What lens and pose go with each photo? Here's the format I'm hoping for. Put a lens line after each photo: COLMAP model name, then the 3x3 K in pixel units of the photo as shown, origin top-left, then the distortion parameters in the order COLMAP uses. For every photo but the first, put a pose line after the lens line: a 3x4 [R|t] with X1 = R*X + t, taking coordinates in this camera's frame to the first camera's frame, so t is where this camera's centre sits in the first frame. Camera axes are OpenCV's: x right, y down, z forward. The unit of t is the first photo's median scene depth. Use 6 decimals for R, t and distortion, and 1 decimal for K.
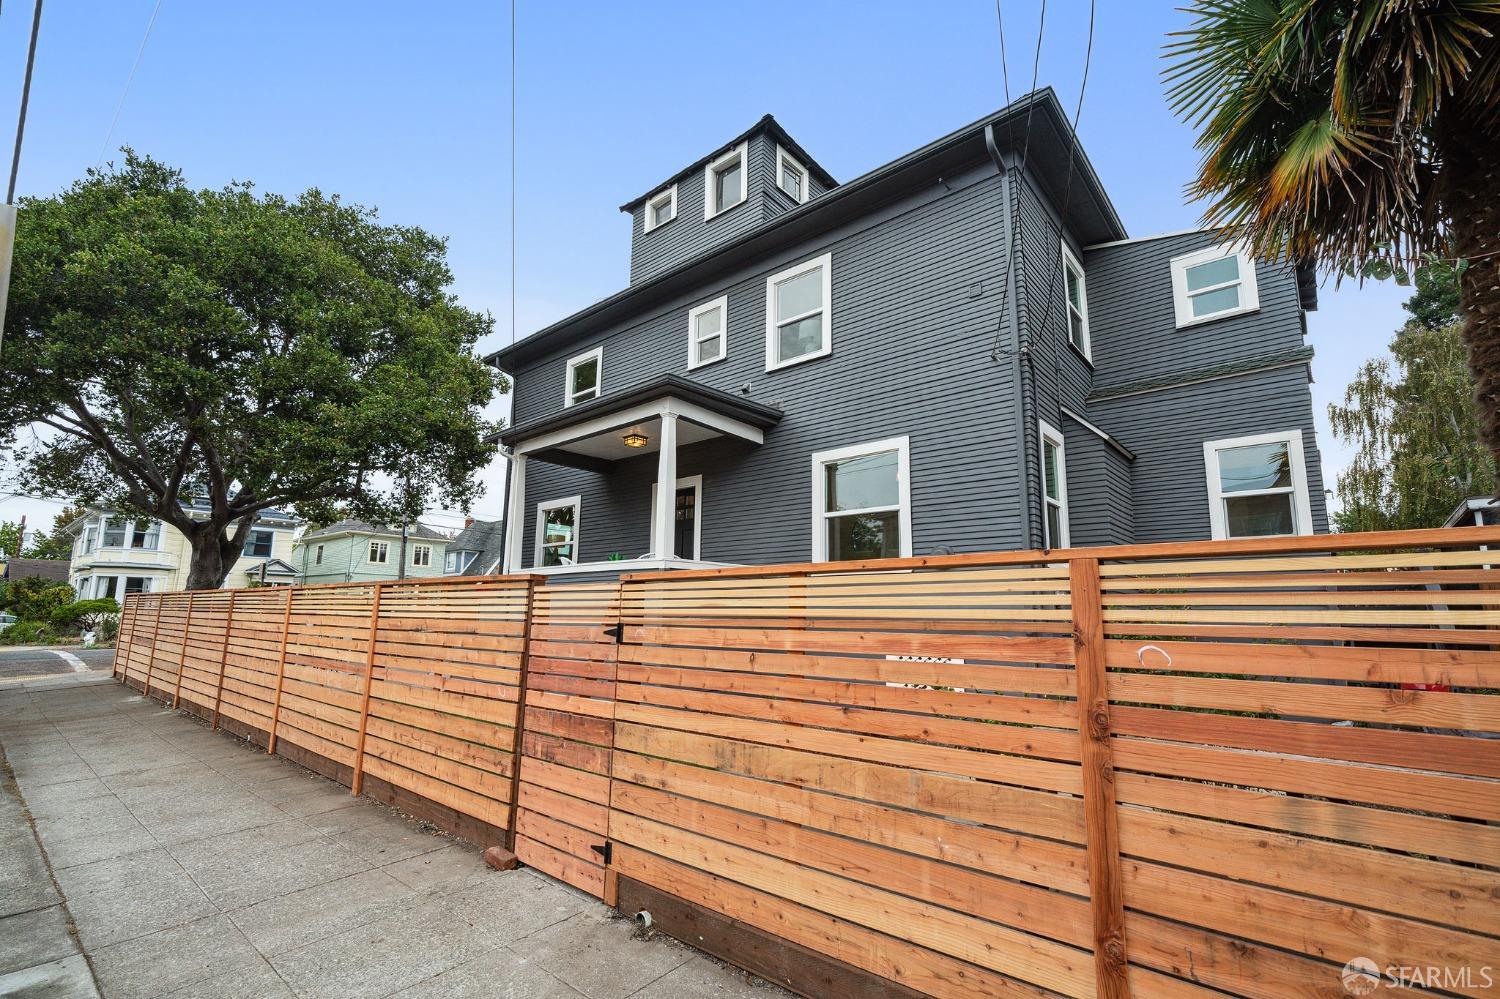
lens RADIAL K [[658.0, 0, 750.0], [0, 658.0, 499.5], [0, 0, 1]] dist [-0.000302, -0.000091]
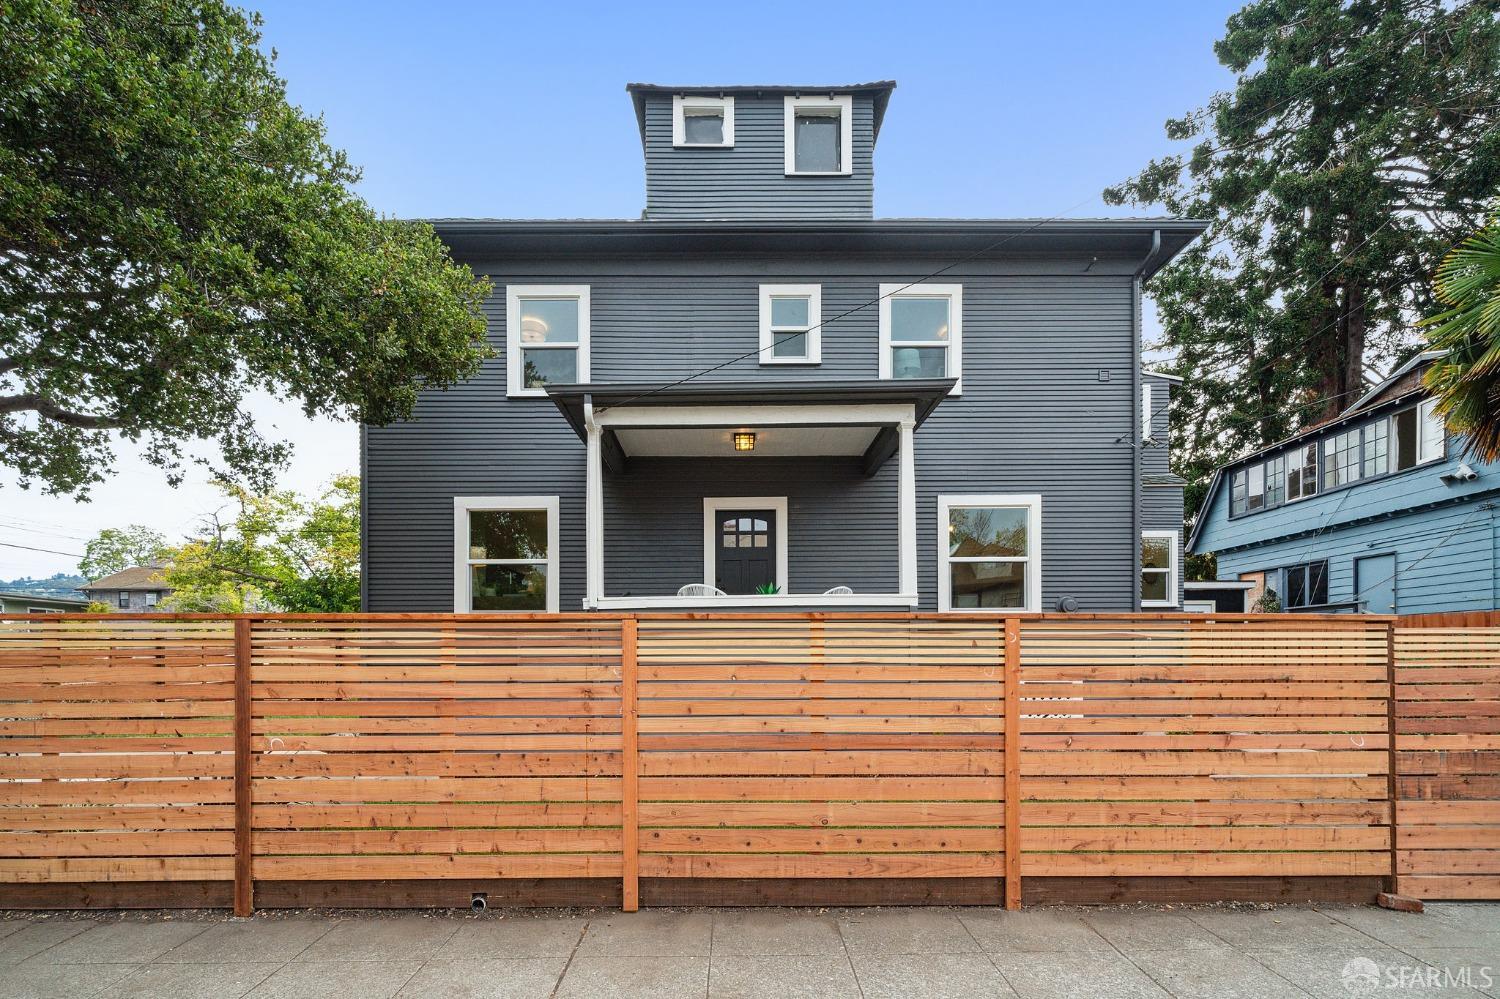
lens RADIAL K [[651.4, 0, 748.1], [0, 651.4, 649.3], [0, 0, 1]] dist [-0.000410, -0.000158]
pose [[0.755137, -0.004450, 0.655552, -0.830274], [-0.102291, 0.986929, 0.124529, 0.071500], [-0.647537, -0.161093, 0.744812, 0.458799]]
